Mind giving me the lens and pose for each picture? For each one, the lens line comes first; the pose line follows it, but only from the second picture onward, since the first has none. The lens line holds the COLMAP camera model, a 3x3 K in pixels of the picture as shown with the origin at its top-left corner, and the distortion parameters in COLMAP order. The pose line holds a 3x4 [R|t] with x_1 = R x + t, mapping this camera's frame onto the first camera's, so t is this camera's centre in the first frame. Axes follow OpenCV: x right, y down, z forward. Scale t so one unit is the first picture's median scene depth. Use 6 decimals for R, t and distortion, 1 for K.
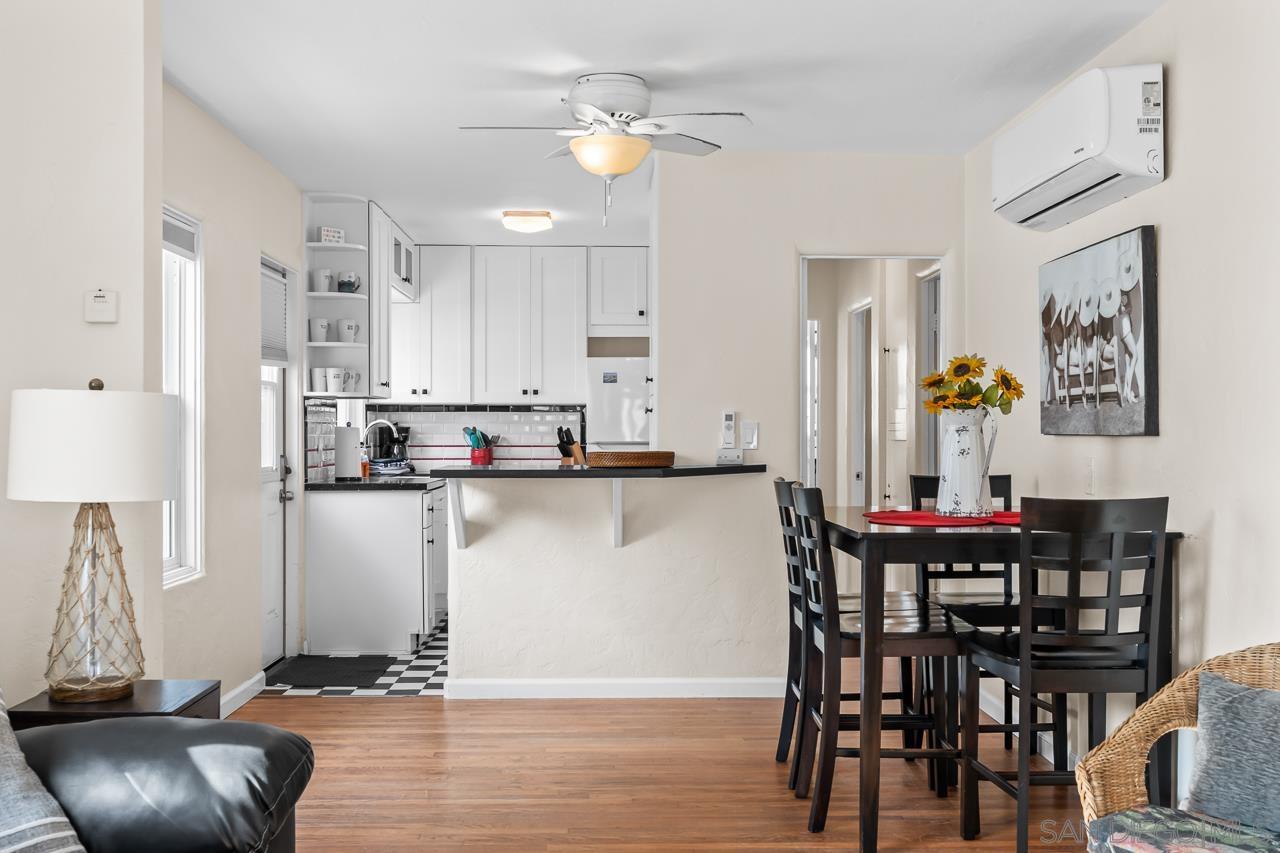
lens RADIAL K [[1313.9, 0, 636.0], [0, 1313.9, 427.5], [0, 0, 1]] dist [-0.016690, 0.000000]
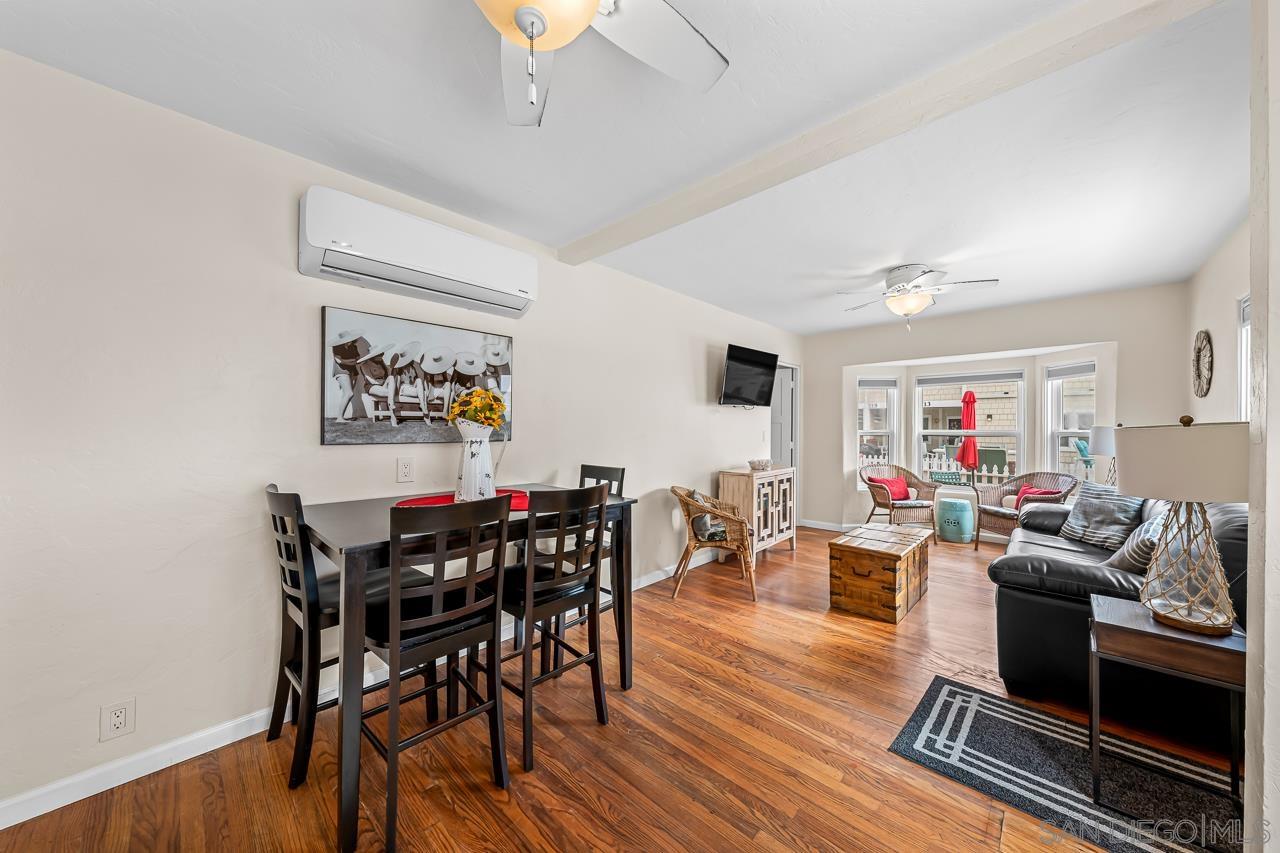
lens RADIAL K [[446.1, 0, 649.8], [0, 446.1, 430.8], [0, 0, 1]] dist [-0.004427, -0.000165]
pose [[-0.723315, -0.003480, 0.690510, -0.130144], [-0.001101, 0.999992, 0.003886, -0.006711], [-0.690518, 0.002050, -0.723313, 0.741555]]
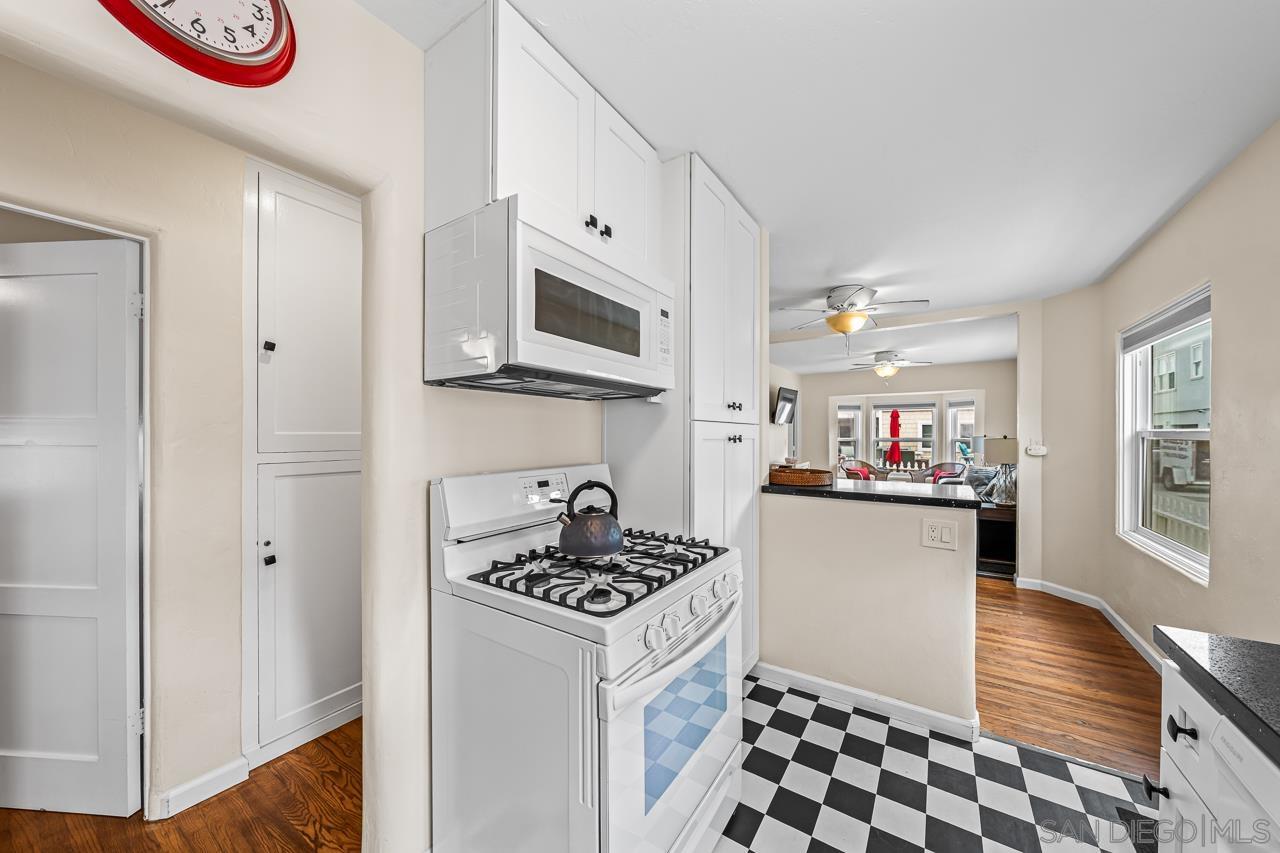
lens RADIAL K [[446.1, 0, 631.5], [0, 446.1, 437.0], [0, 0, 1]] dist [-0.004427, -0.000165]
pose [[-0.811129, -0.002432, 0.584863, -0.108986], [0.000826, 0.999986, 0.005303, -0.015069], [-0.584867, 0.004785, -0.811115, 1.228937]]
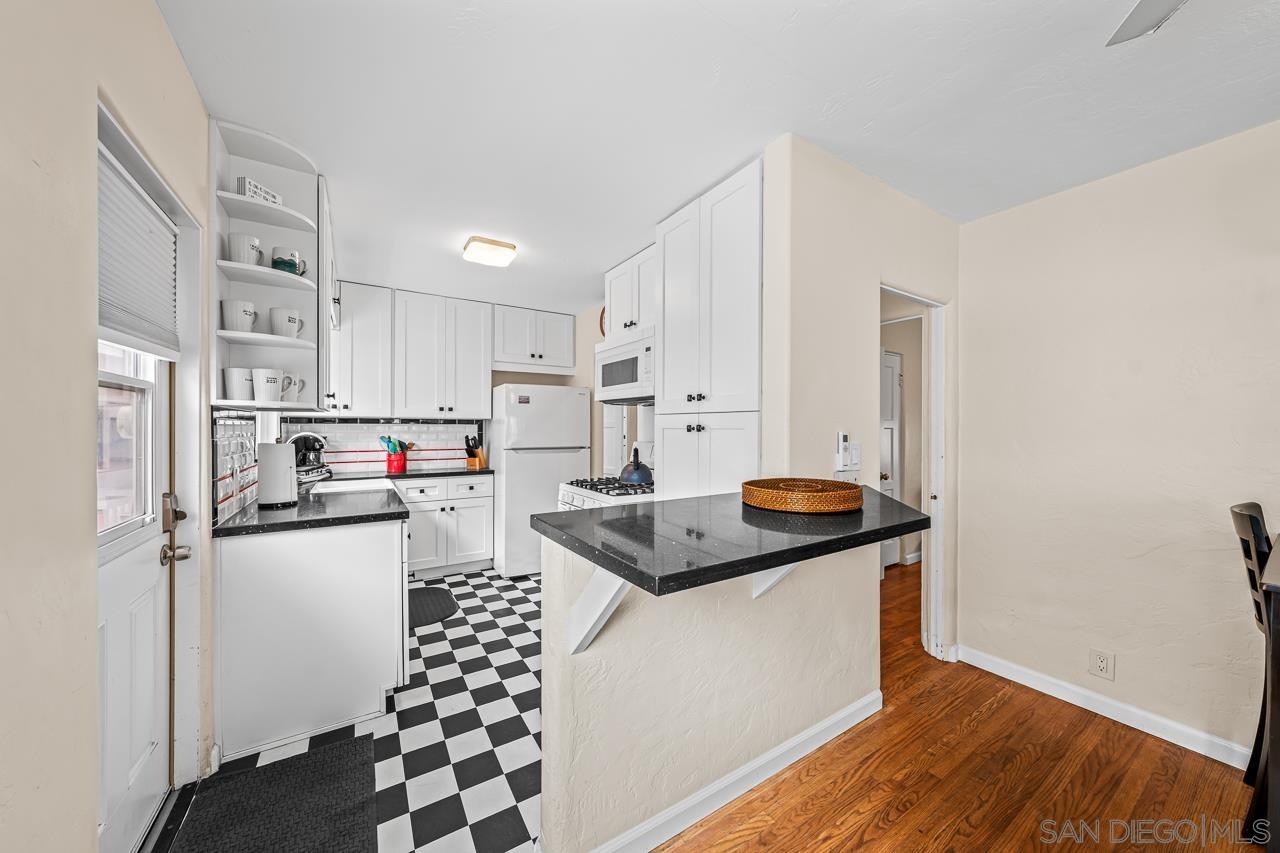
lens RADIAL K [[446.1, 0, 661.7], [0, 446.1, 427.0], [0, 0, 1]] dist [-0.004427, -0.000165]
pose [[0.839727, 0.004385, 0.542992, -0.182352], [-0.004431, 0.999989, -0.001223, -0.012928], [-0.542991, -0.001379, 0.839737, 0.679033]]
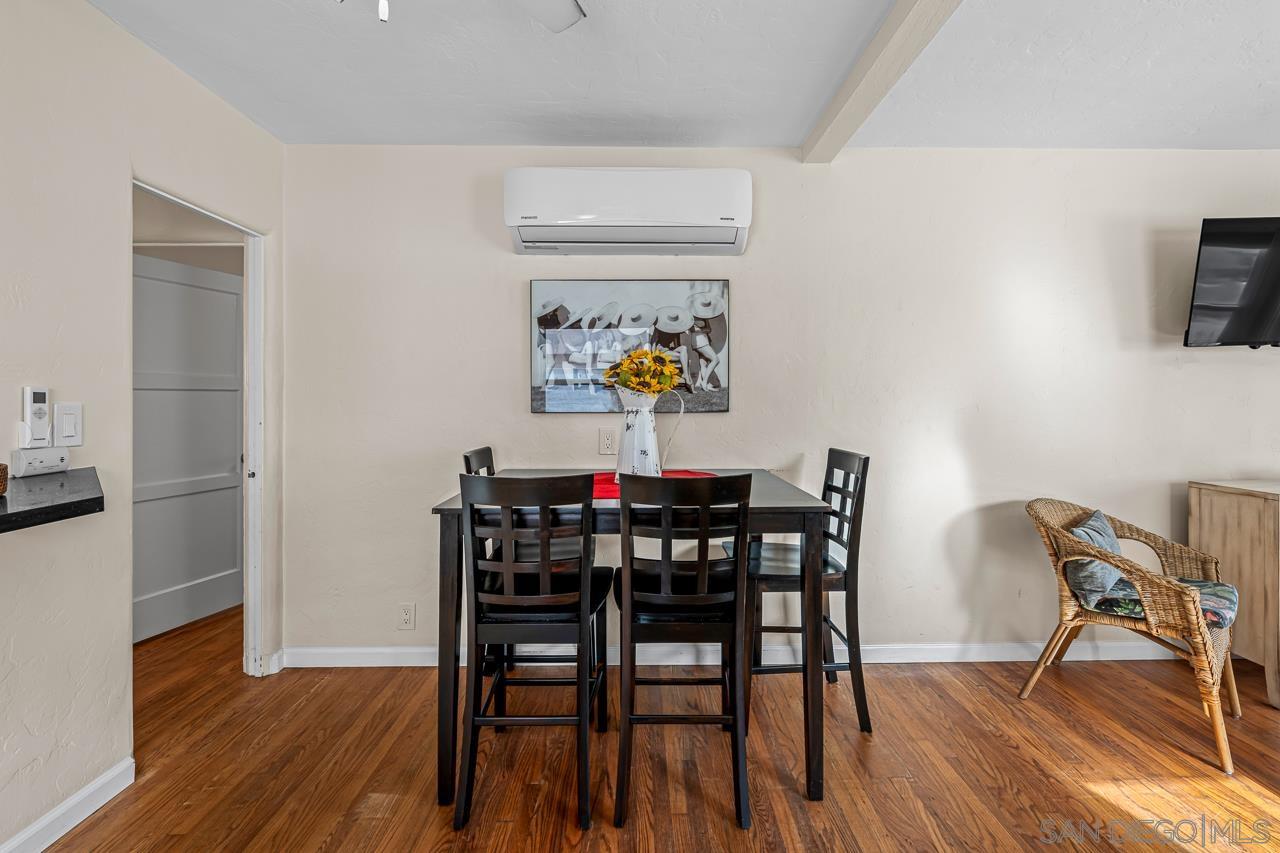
lens RADIAL K [[560.0, 0, 649.4], [0, 560.0, 399.0], [0, 0, 1]] dist [-0.003008, -0.000058]
pose [[0.007128, 0.001194, 0.999974, -0.156718], [0.001456, 0.999998, -0.001205, -0.004984], [-0.999974, 0.001464, 0.007126, 0.599825]]
